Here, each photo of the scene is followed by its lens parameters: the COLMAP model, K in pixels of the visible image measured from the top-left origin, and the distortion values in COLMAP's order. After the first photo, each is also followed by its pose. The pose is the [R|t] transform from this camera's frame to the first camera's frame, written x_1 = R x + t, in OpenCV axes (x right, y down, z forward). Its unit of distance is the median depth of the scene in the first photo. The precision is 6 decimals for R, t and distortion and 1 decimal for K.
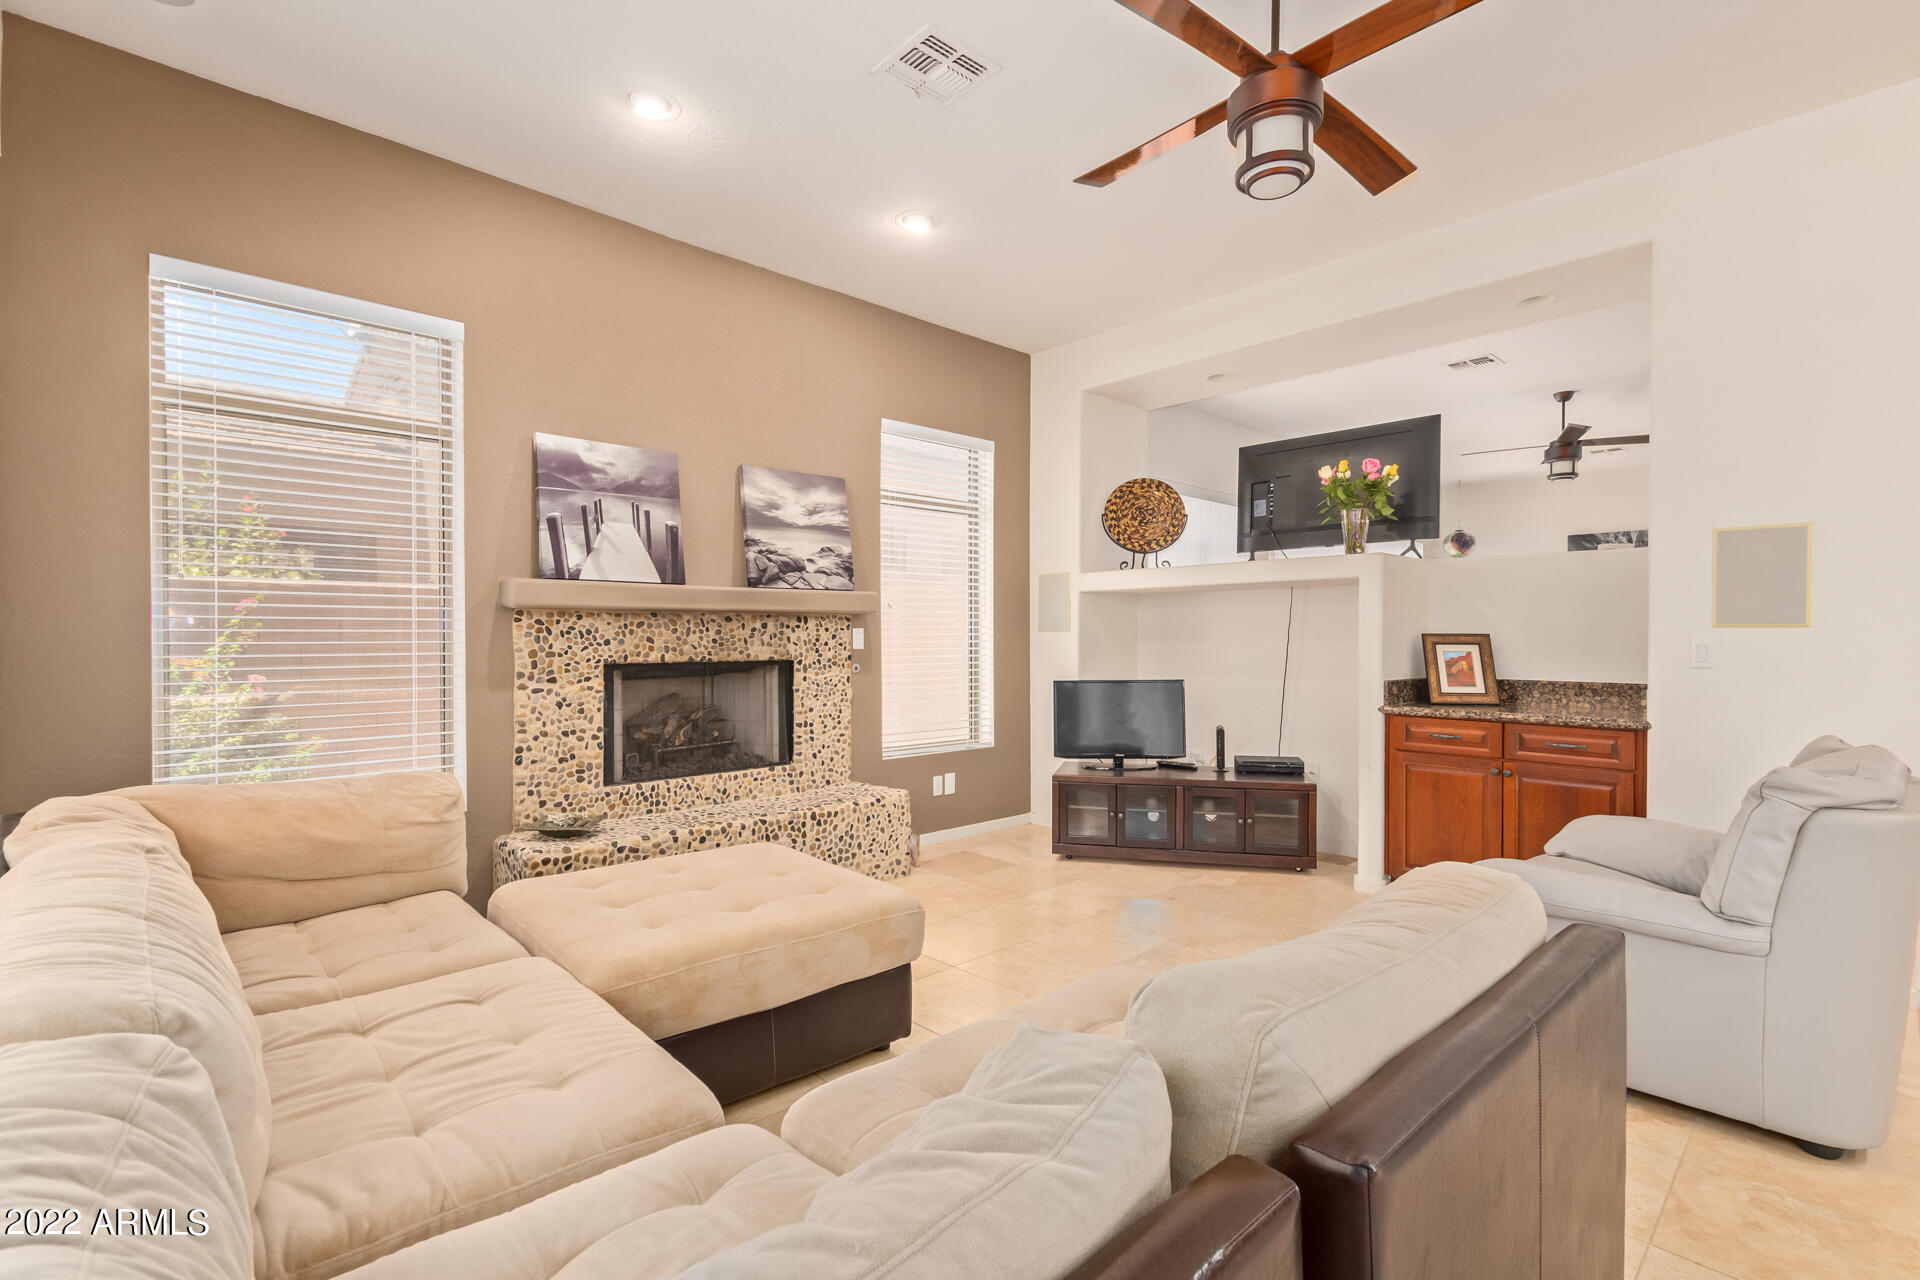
lens RADIAL K [[878.3, 0, 961.4], [0, 878.3, 646.5], [0, 0, 1]] dist [0.005781, -0.001490]
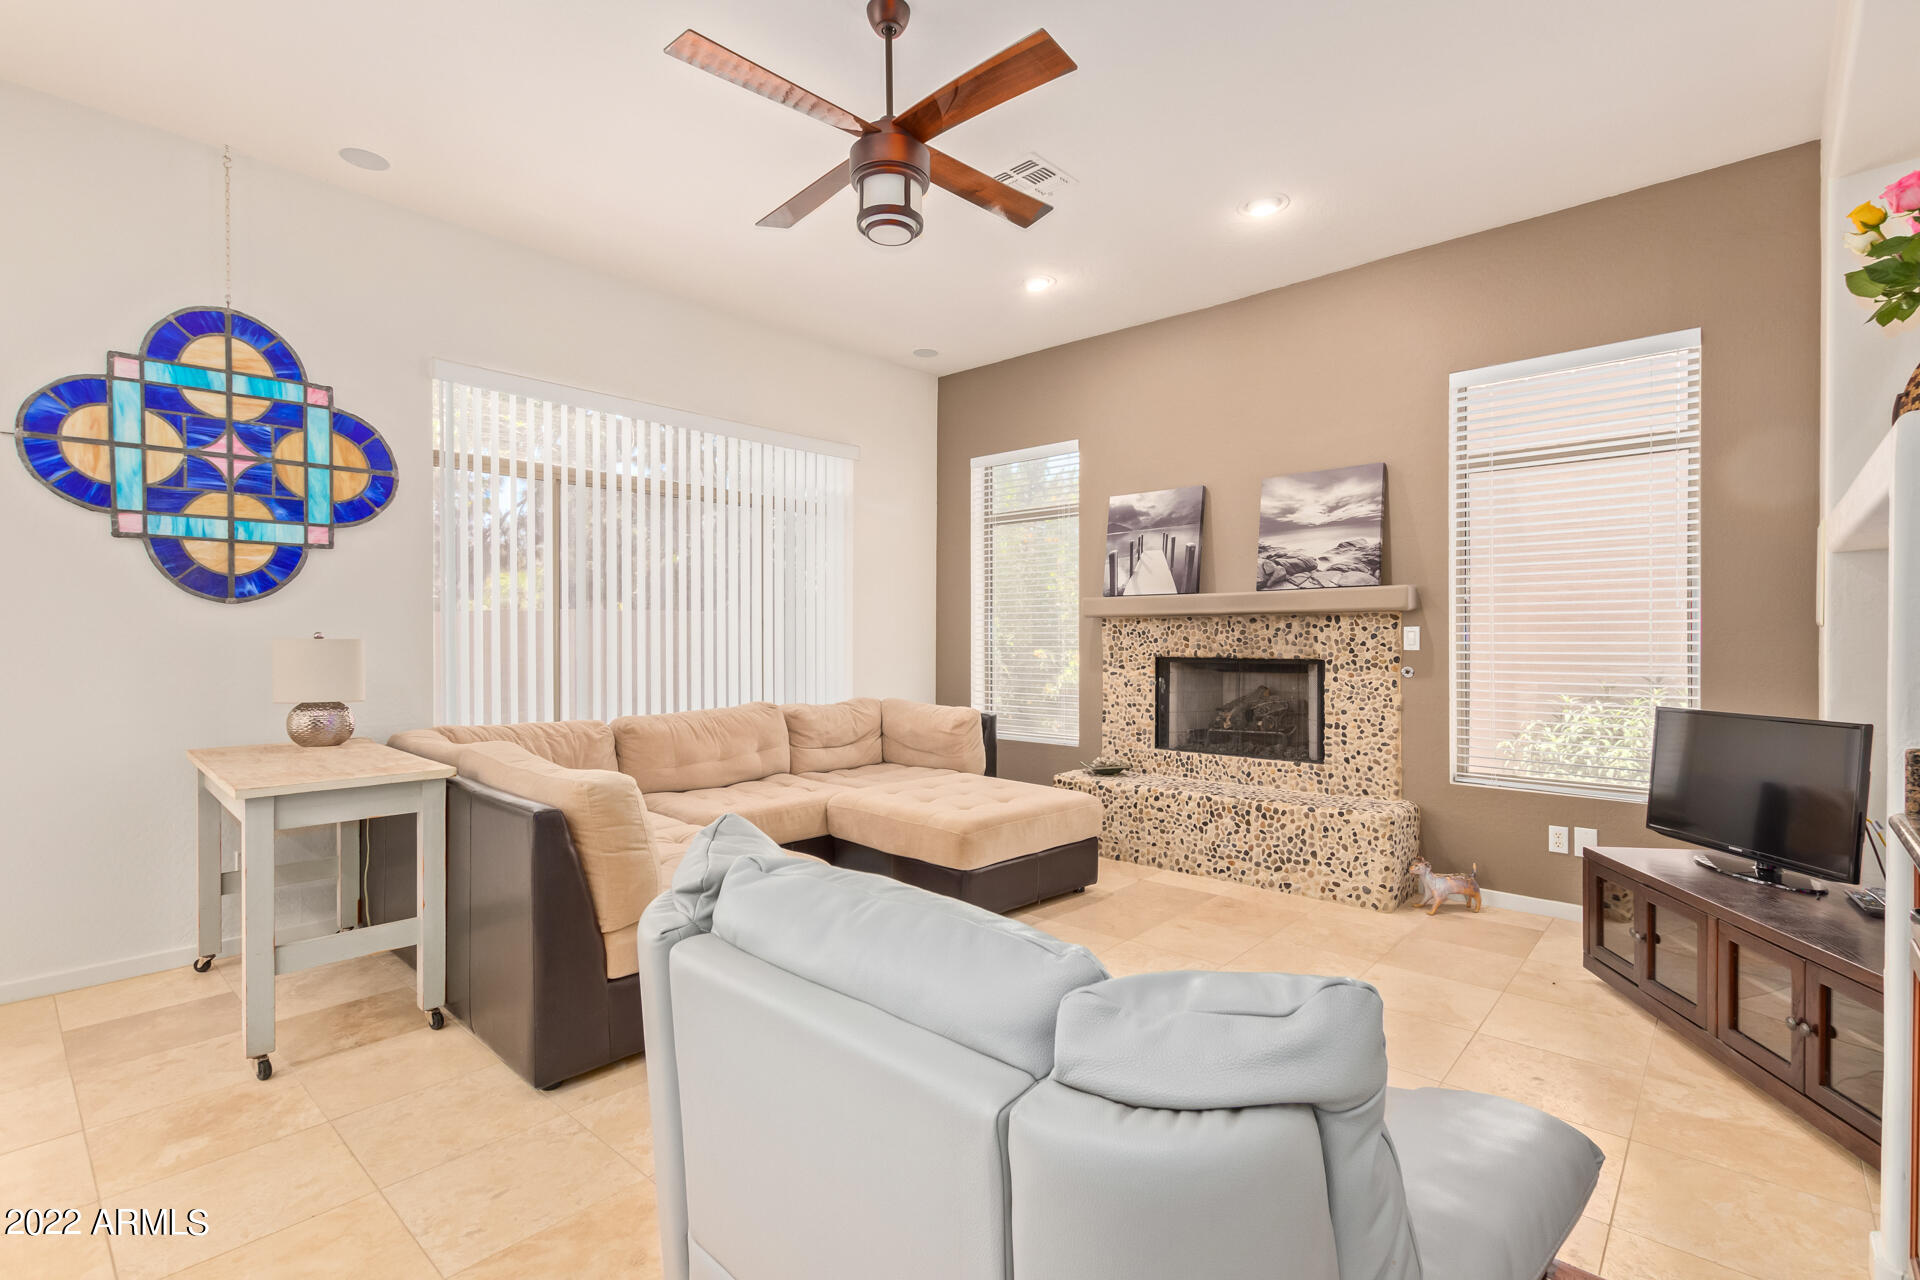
lens RADIAL K [[878.3, 0, 976.1], [0, 878.3, 646.6], [0, 0, 1]] dist [0.005781, -0.001490]
pose [[0.083336, 0.009757, -0.996474, 0.825358], [-0.011927, 0.999890, 0.008792, -0.003613], [0.996450, 0.011153, 0.083444, 0.564931]]
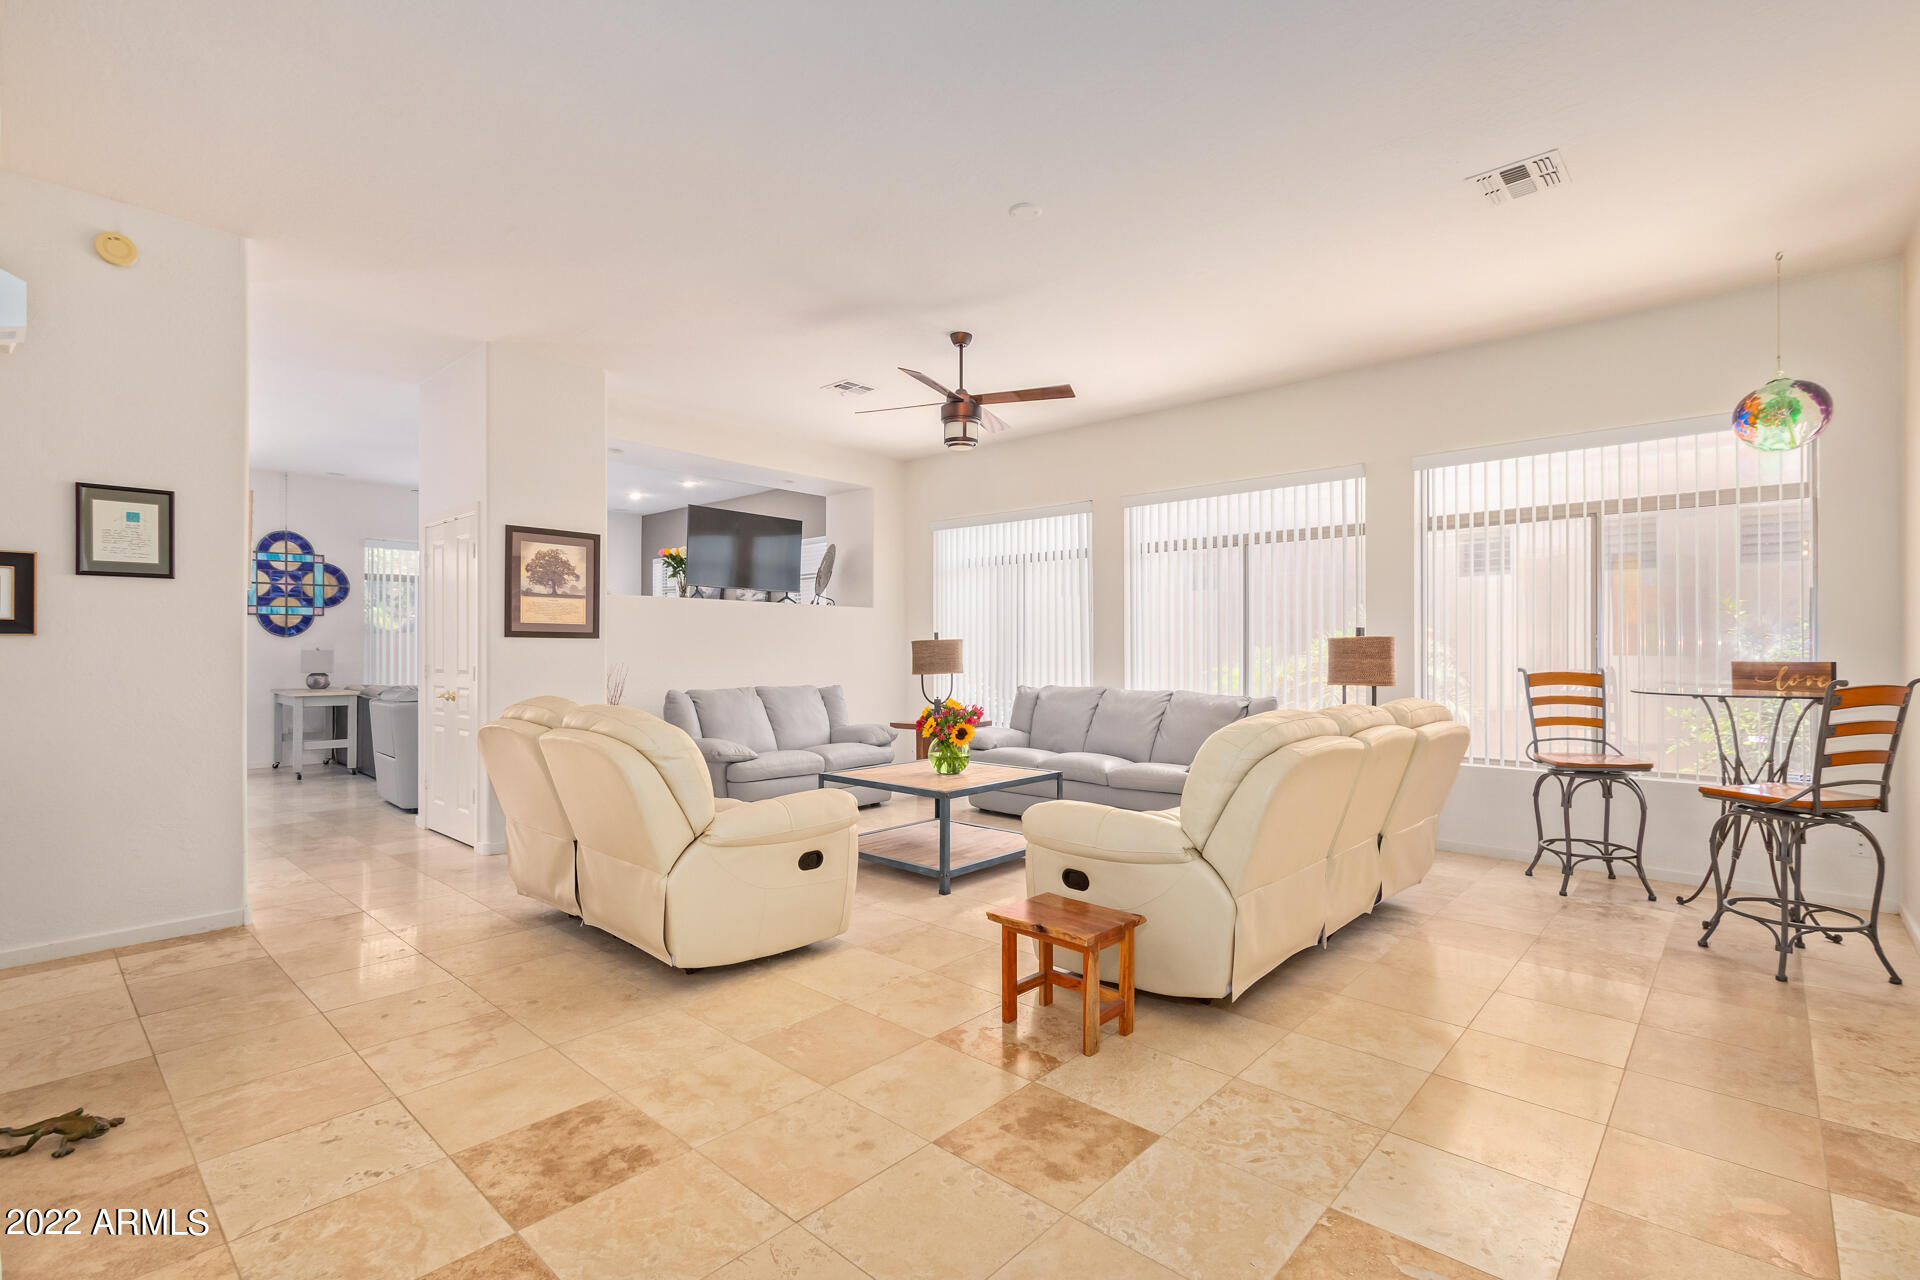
lens RADIAL K [[878.3, 0, 994.4], [0, 878.3, 644.5], [0, 0, 1]] dist [0.005781, -0.001490]
pose [[0.092200, -0.003417, -0.995735, 2.475674], [-0.012688, 0.999909, -0.004606, -0.022757], [0.995660, 0.013058, 0.092149, 1.611910]]
